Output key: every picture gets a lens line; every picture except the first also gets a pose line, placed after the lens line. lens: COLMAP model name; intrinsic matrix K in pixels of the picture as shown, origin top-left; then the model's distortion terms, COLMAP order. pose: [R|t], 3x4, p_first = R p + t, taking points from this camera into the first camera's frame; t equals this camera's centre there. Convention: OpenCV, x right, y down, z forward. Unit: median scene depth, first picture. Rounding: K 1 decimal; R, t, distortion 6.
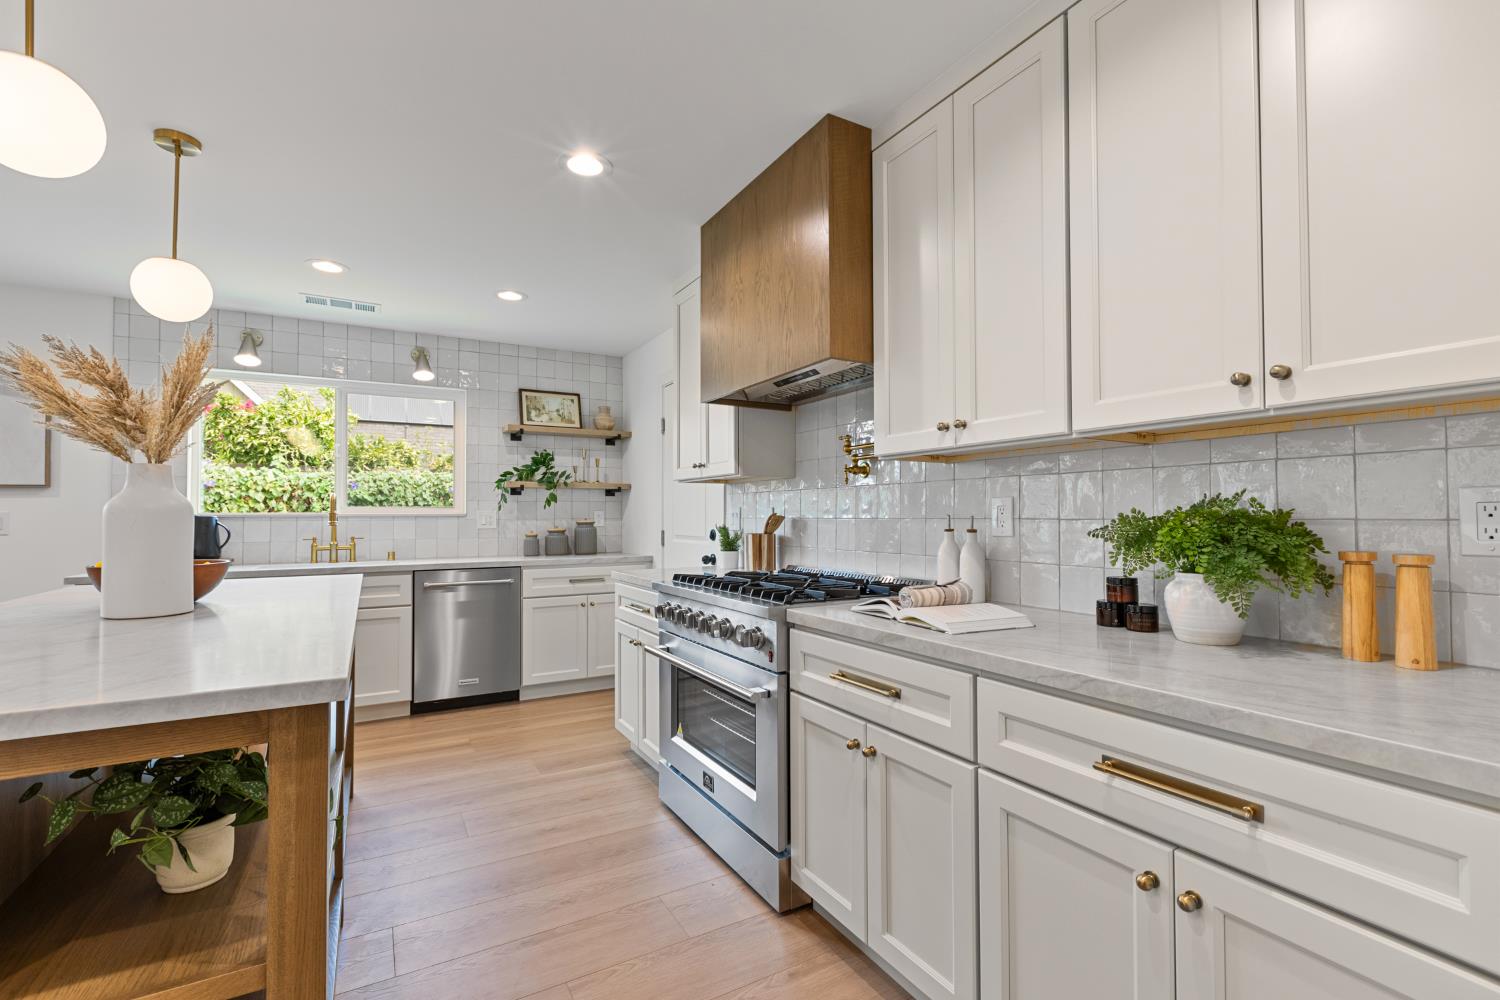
lens RADIAL K [[680.3, 0, 750.0], [0, 680.3, 500.0], [0, 0, 1]] dist [-0.000368, -0.000029]
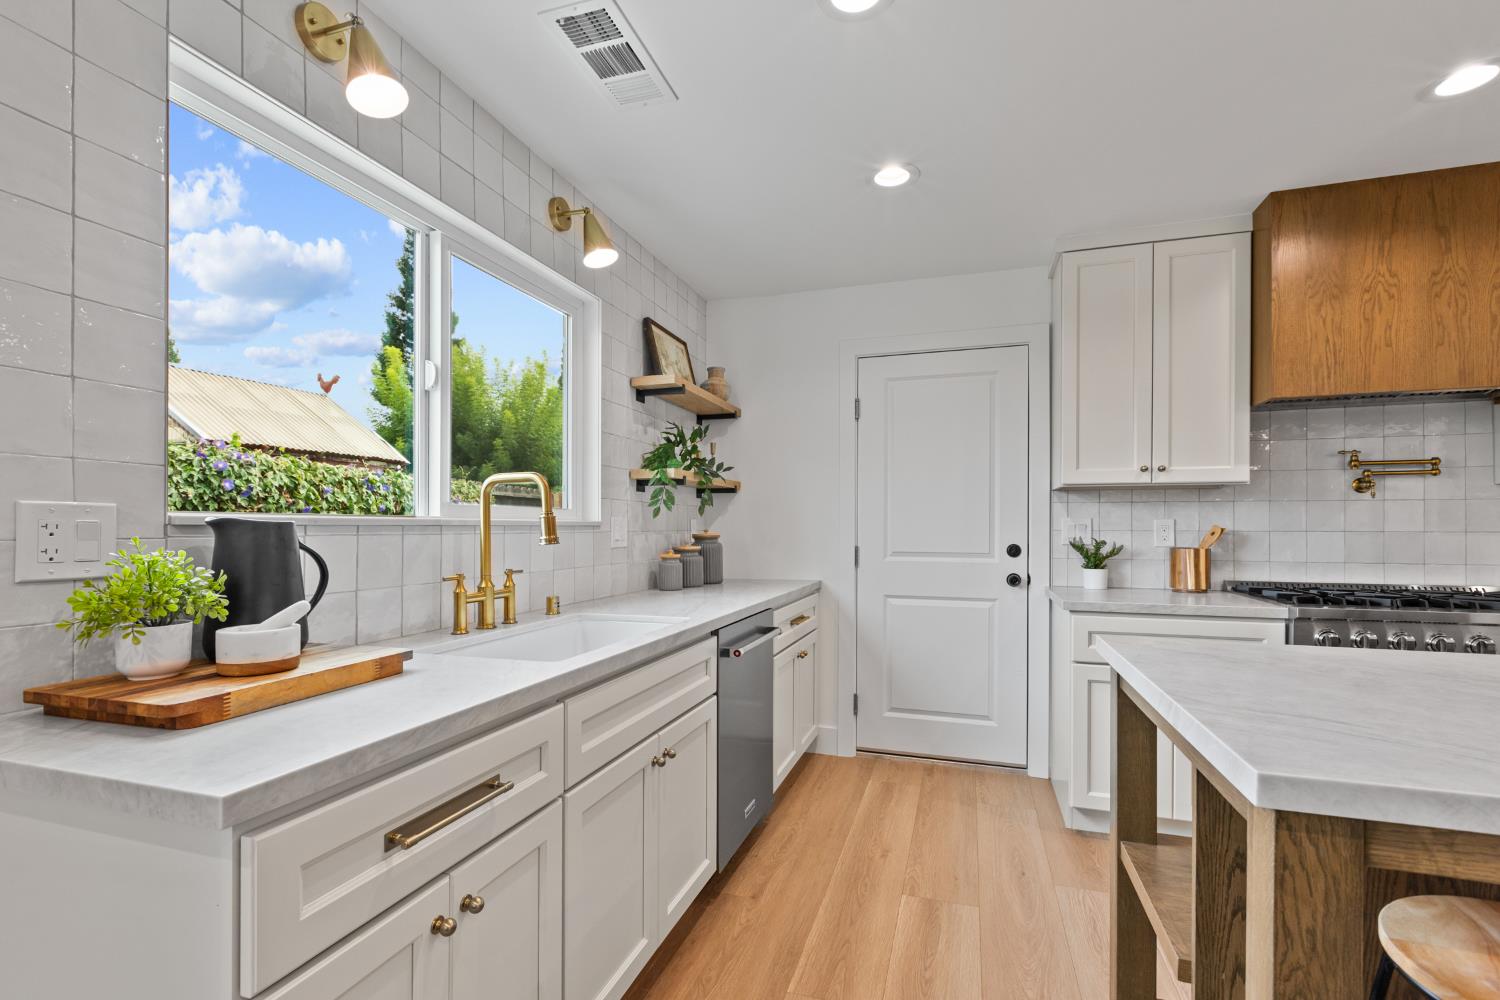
lens RADIAL K [[675.0, 0, 745.9], [0, 675.0, 529.1], [0, 0, 1]] dist [0.000147, -0.000025]
pose [[0.737196, 0.005330, 0.675657, -0.827443], [-0.023161, 0.999581, 0.017385, 0.016455], [-0.675281, -0.028465, 0.737011, 0.592272]]
